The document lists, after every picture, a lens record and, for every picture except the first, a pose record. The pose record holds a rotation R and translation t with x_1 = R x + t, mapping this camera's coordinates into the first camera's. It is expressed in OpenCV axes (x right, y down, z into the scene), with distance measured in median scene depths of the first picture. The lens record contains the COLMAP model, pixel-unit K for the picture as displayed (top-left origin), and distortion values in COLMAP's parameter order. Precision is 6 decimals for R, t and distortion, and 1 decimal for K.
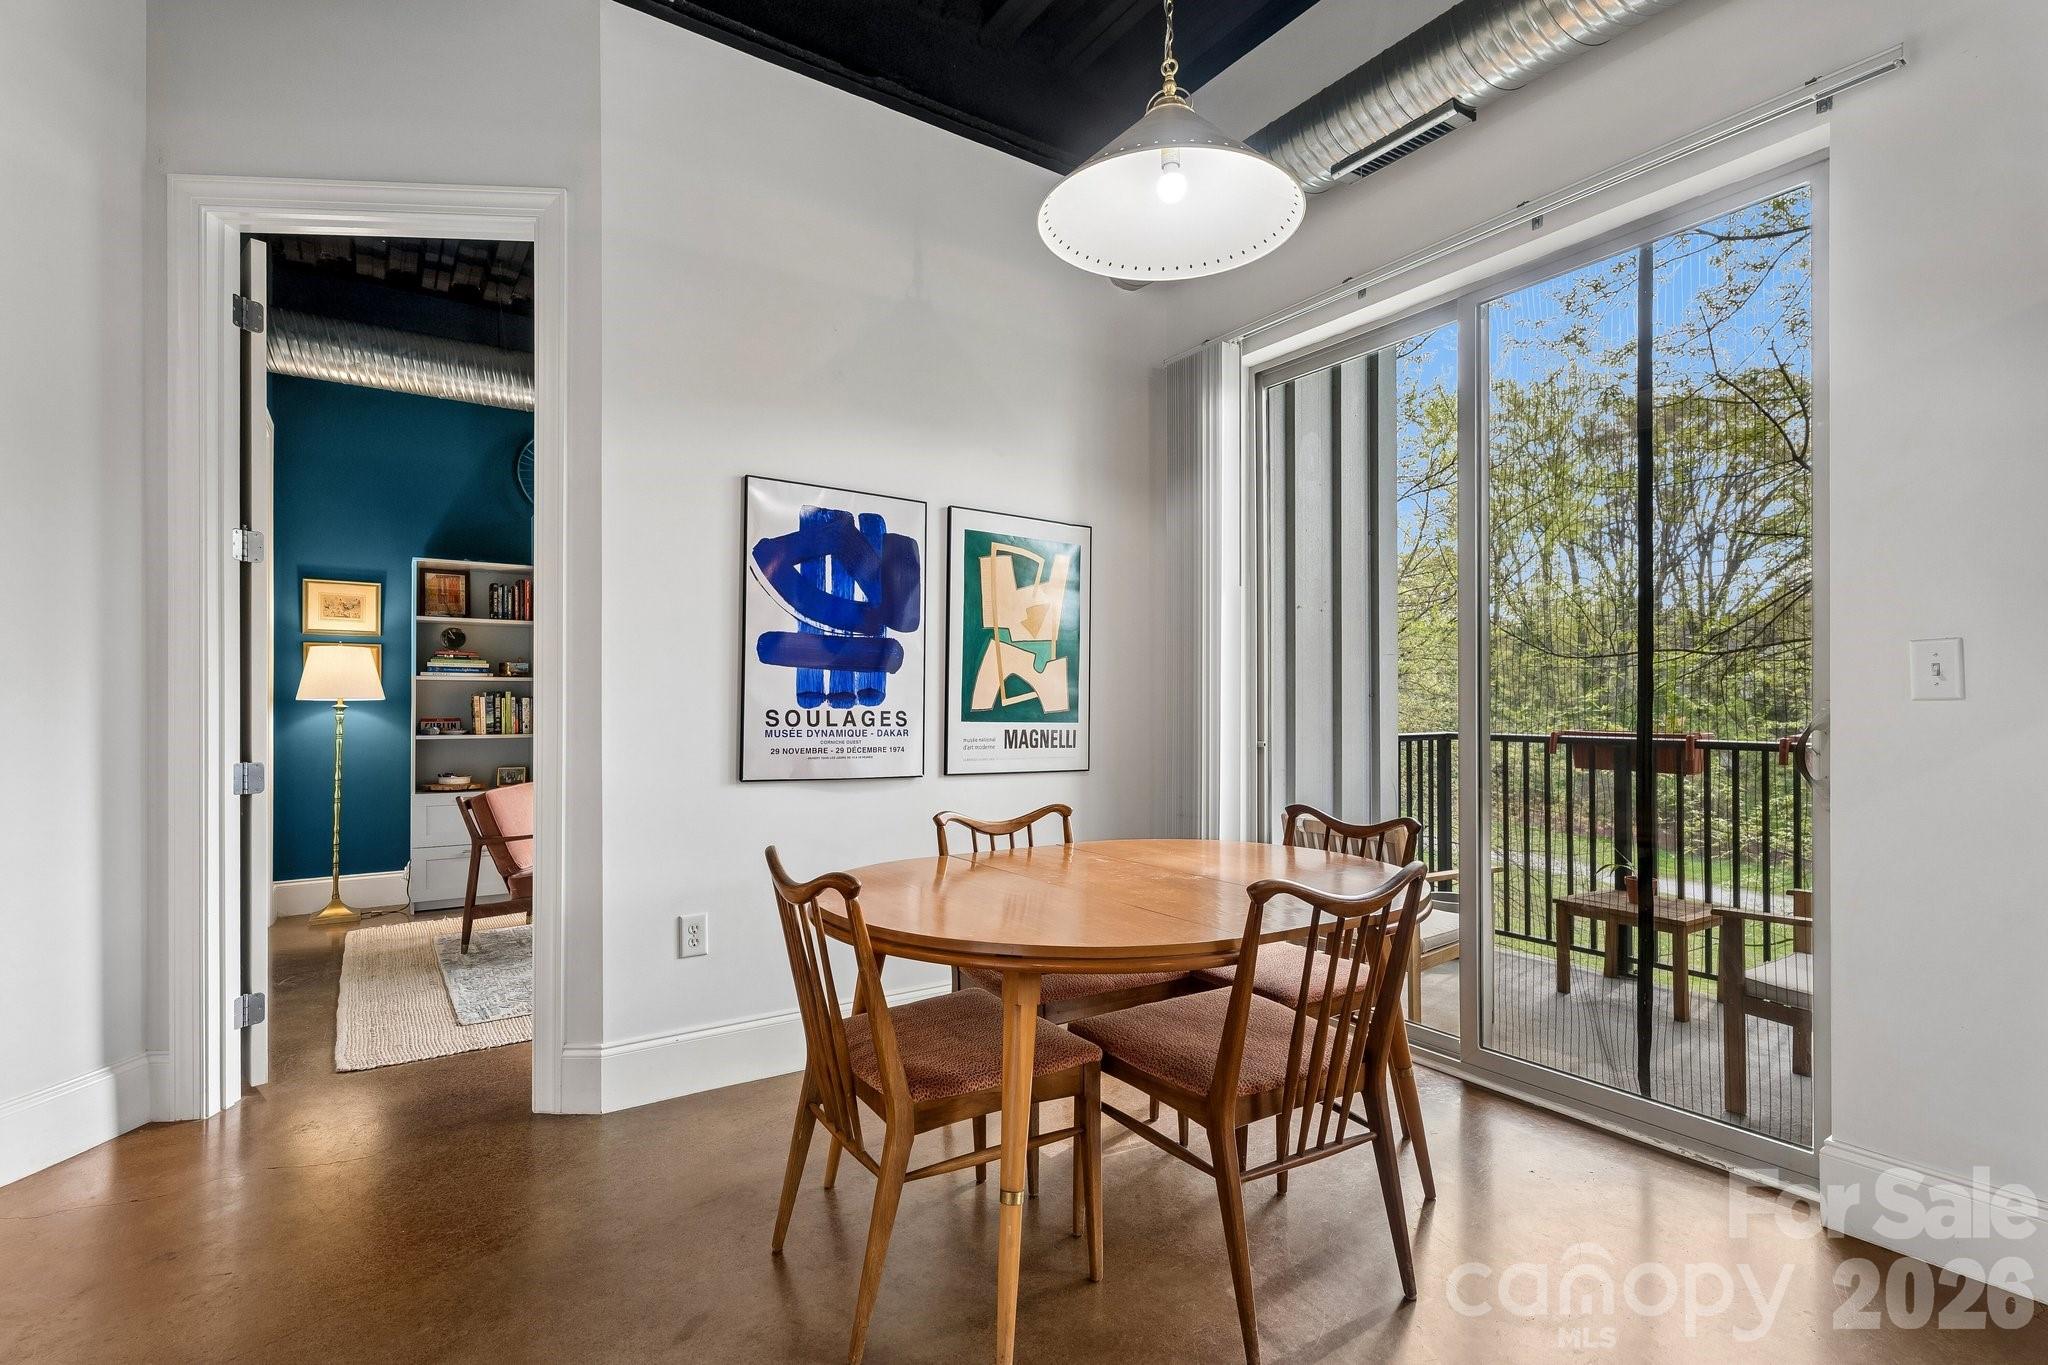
lens RADIAL K [[953.1, 0, 1034.7], [0, 953.1, 700.4], [0, 0, 1]] dist [0.007233, -0.001662]
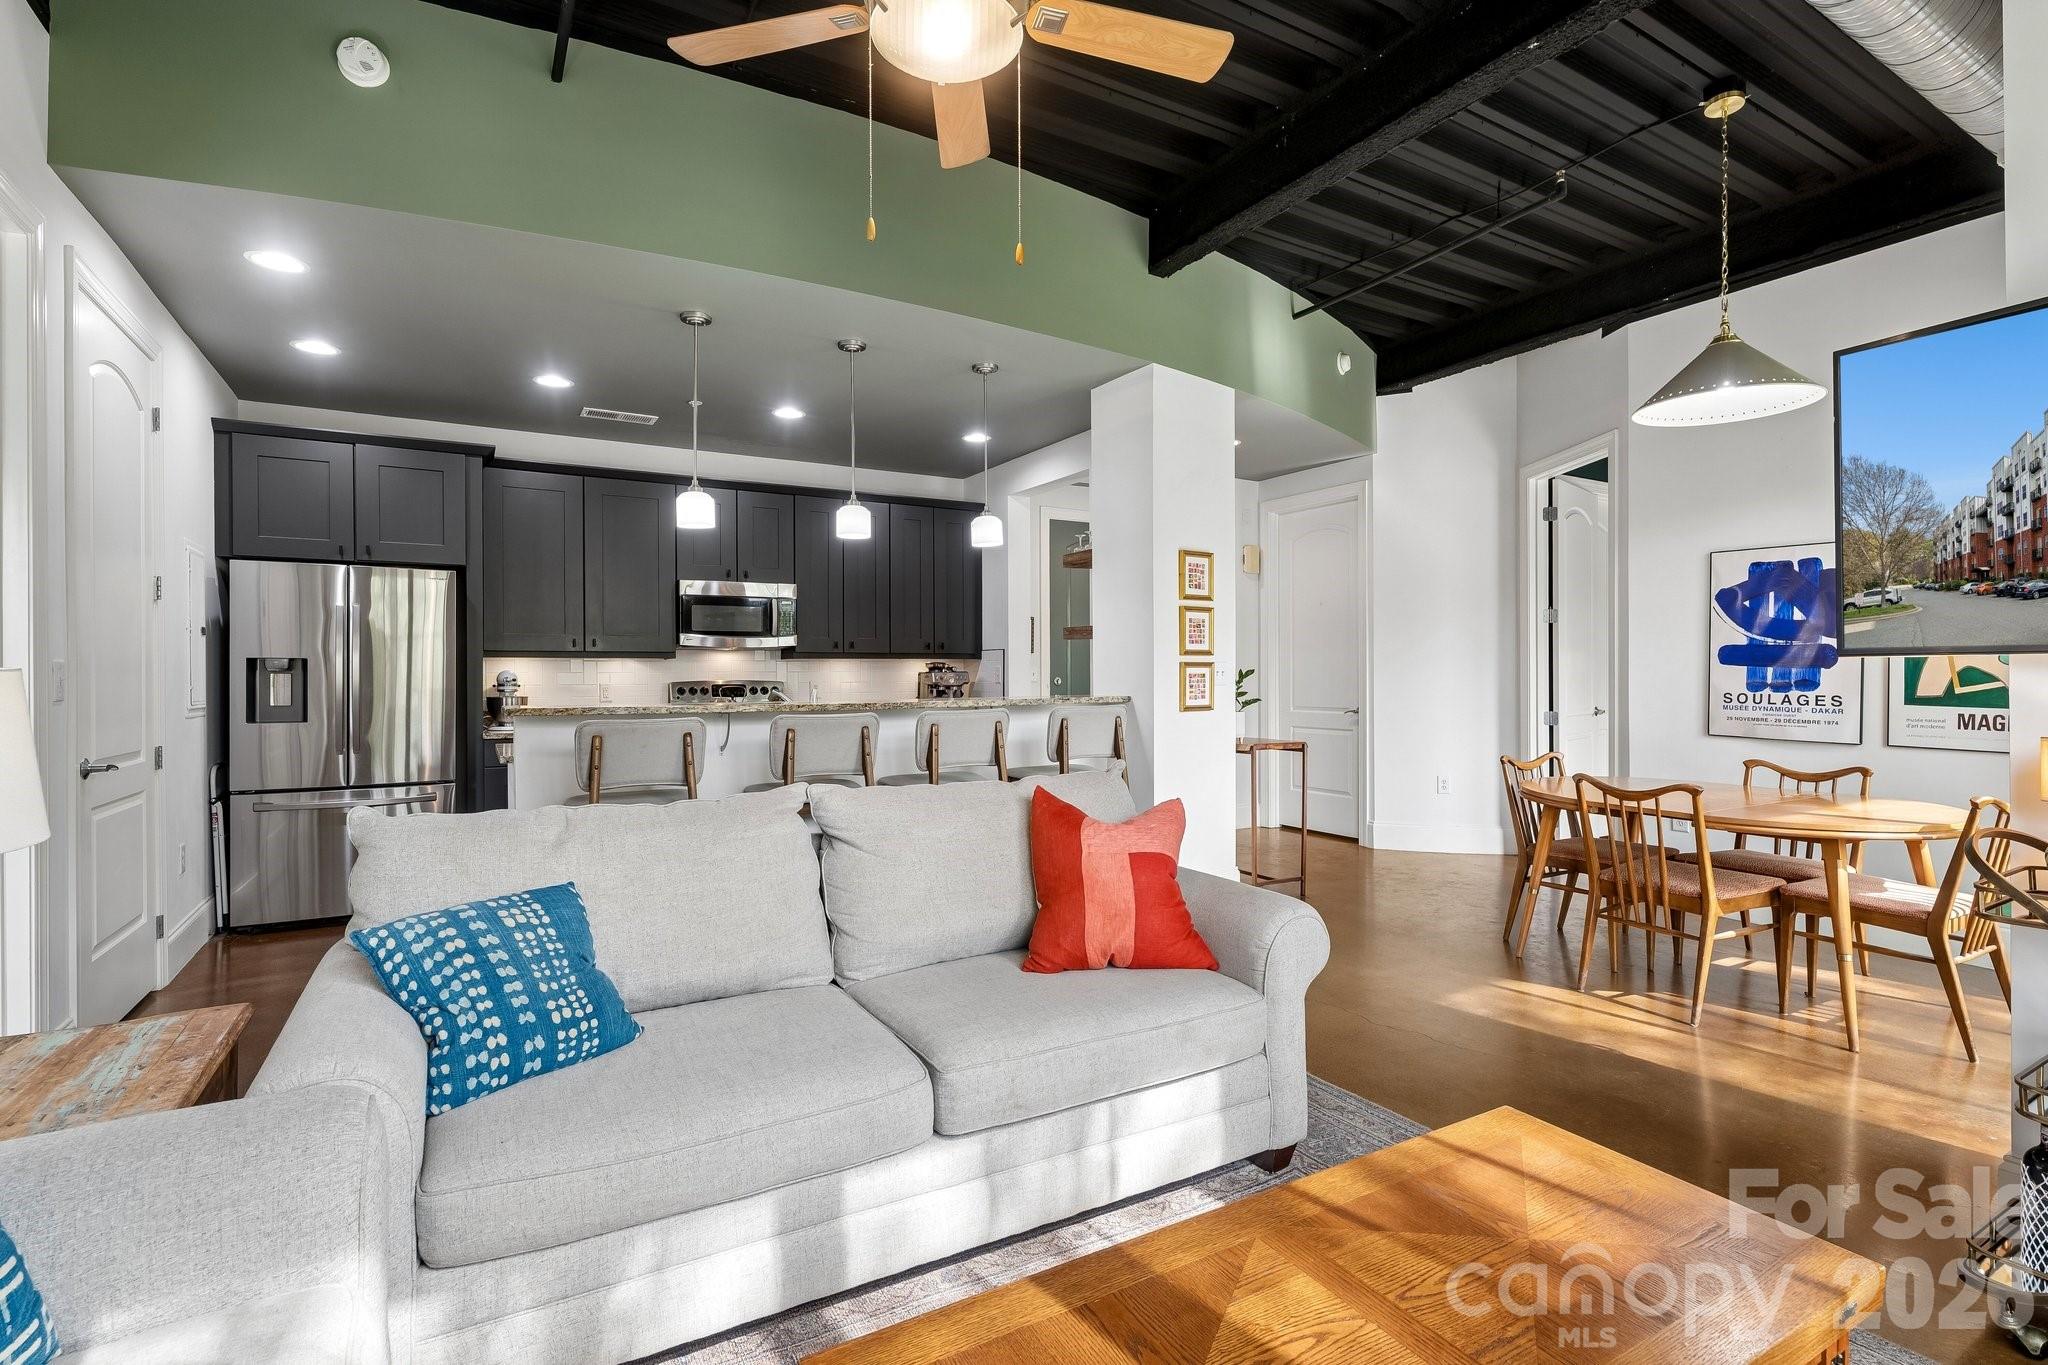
lens RADIAL K [[953.1, 0, 1023.3], [0, 953.1, 677.4], [0, 0, 1]] dist [0.007233, -0.001662]
pose [[-0.066511, 0.004571, -0.997775, 1.220724], [0.006441, 0.999971, 0.004152, -0.026397], [0.997765, -0.006151, -0.066539, -0.078131]]
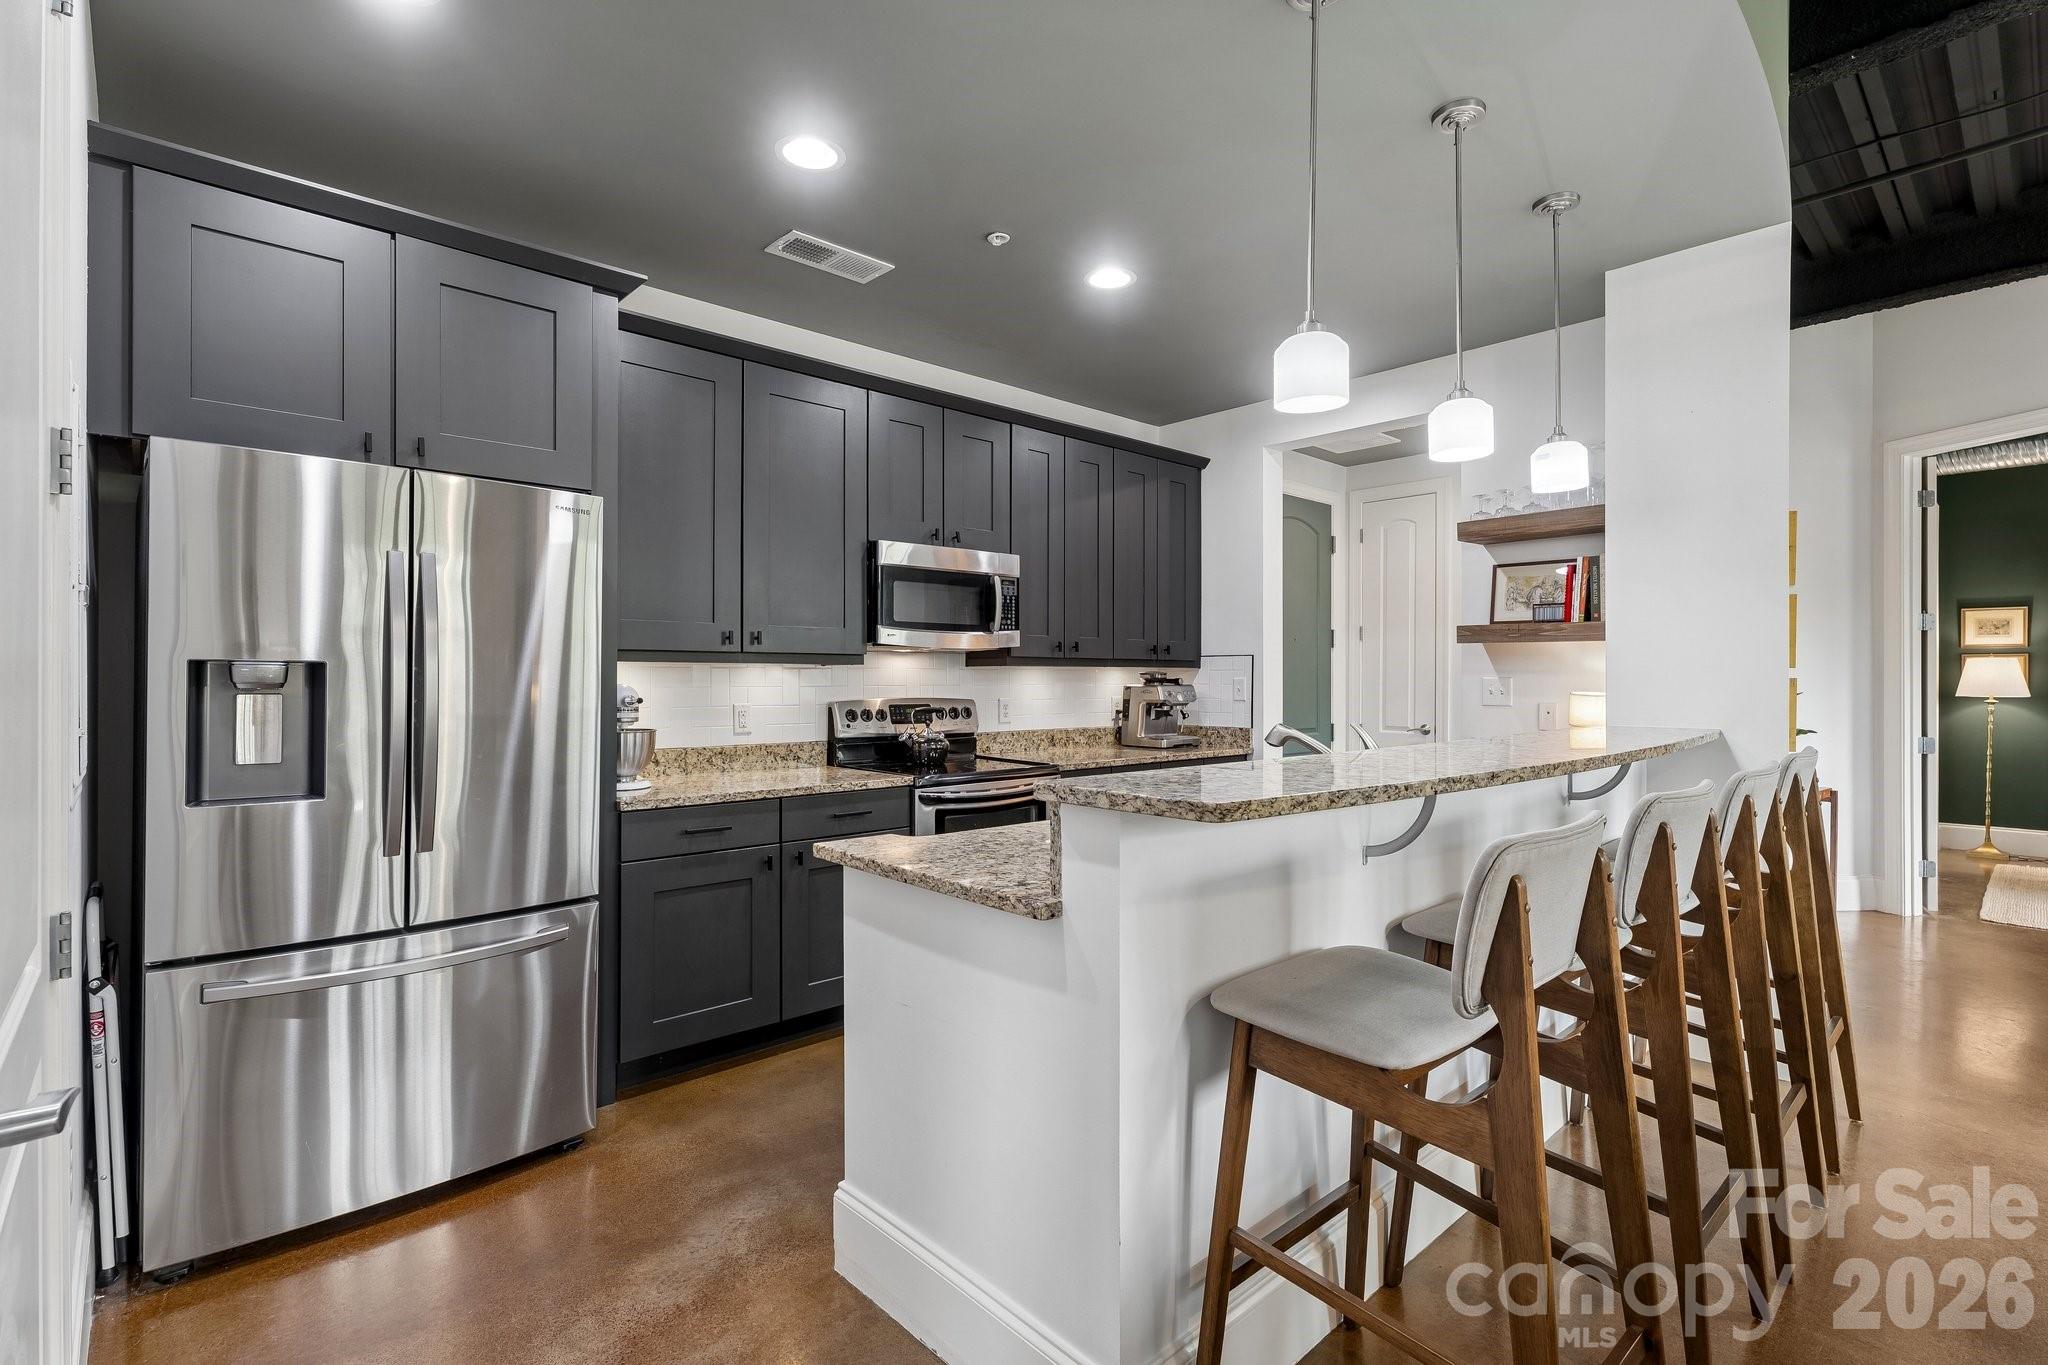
lens RADIAL K [[953.1, 0, 1033.7], [0, 953.1, 678.1], [0, 0, 1]] dist [0.007233, -0.001662]
pose [[0.143855, 0.000112, -0.989599, 0.632284], [0.001325, 0.999999, 0.000306, -0.043131], [0.989598, -0.001355, 0.143855, -0.805801]]
